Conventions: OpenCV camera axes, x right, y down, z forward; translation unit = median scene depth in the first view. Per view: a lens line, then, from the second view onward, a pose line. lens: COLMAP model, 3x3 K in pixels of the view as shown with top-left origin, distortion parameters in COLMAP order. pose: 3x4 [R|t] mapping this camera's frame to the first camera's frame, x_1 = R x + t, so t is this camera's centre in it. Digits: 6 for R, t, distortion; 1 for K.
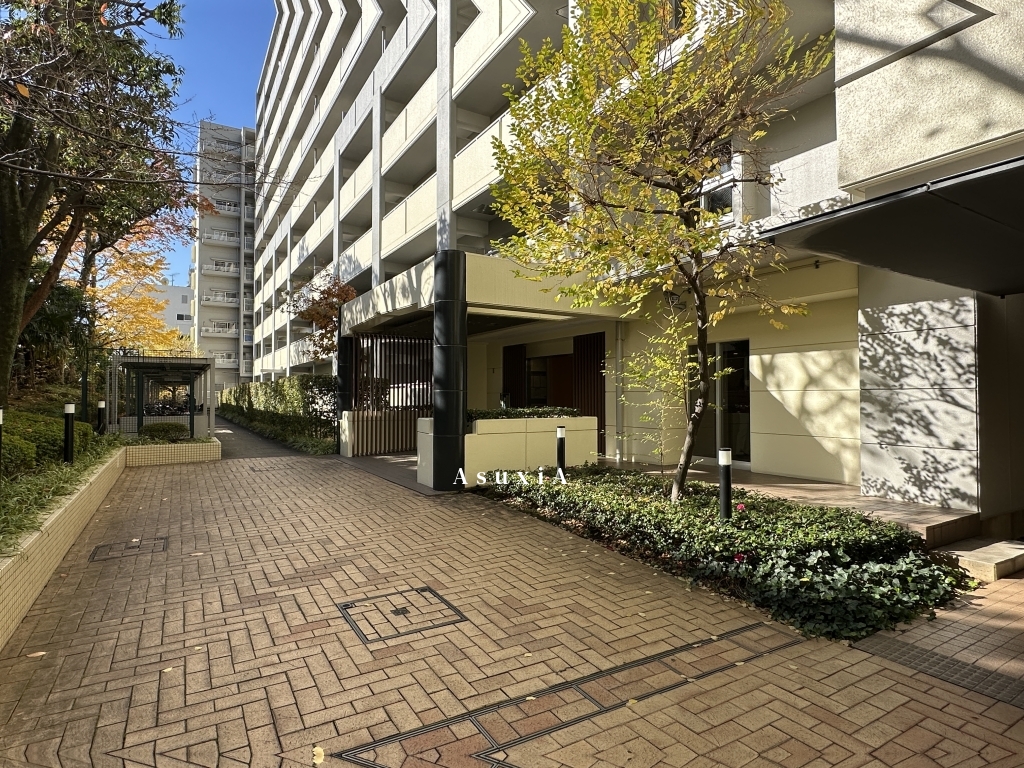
lens RADIAL K [[572.1, 0, 511.7], [0, 572.1, 384.0], [0, 0, 1]] dist [-0.007559, -0.000575]
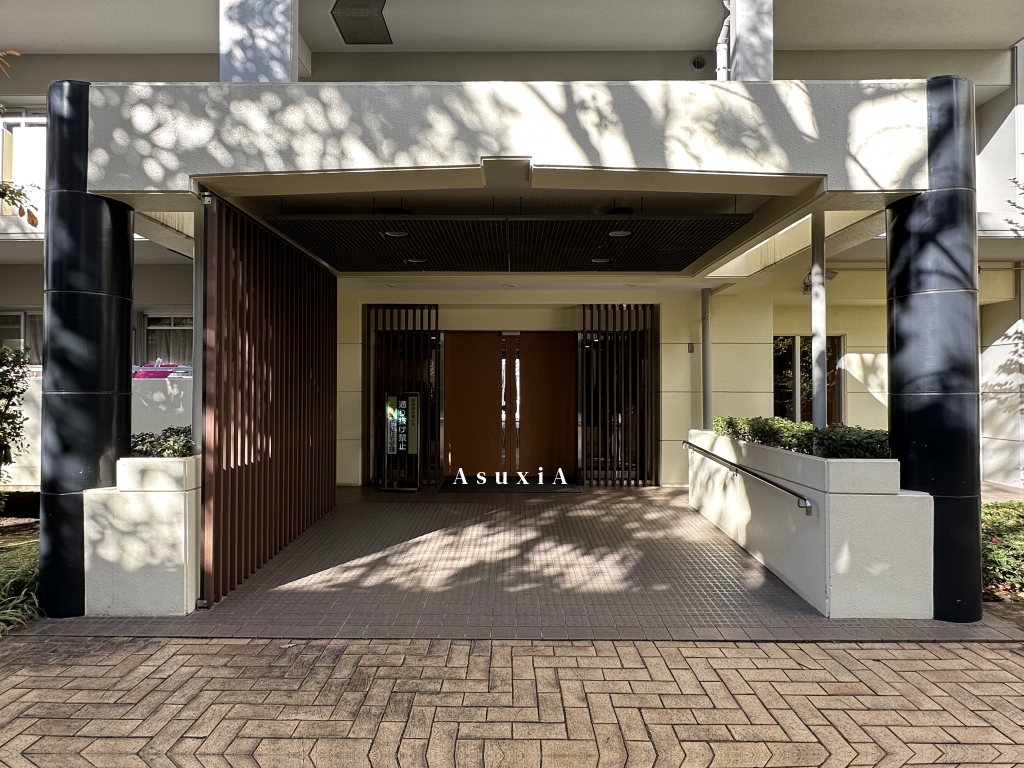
lens RADIAL K [[572.1, 0, 512.3], [0, 572.1, 387.5], [0, 0, 1]] dist [-0.007559, -0.000575]
pose [[0.505445, 0.019861, 0.862630, -0.621011], [-0.009741, 0.999803, -0.017312, 0.024543], [-0.862804, 0.000347, 0.505539, 0.959788]]
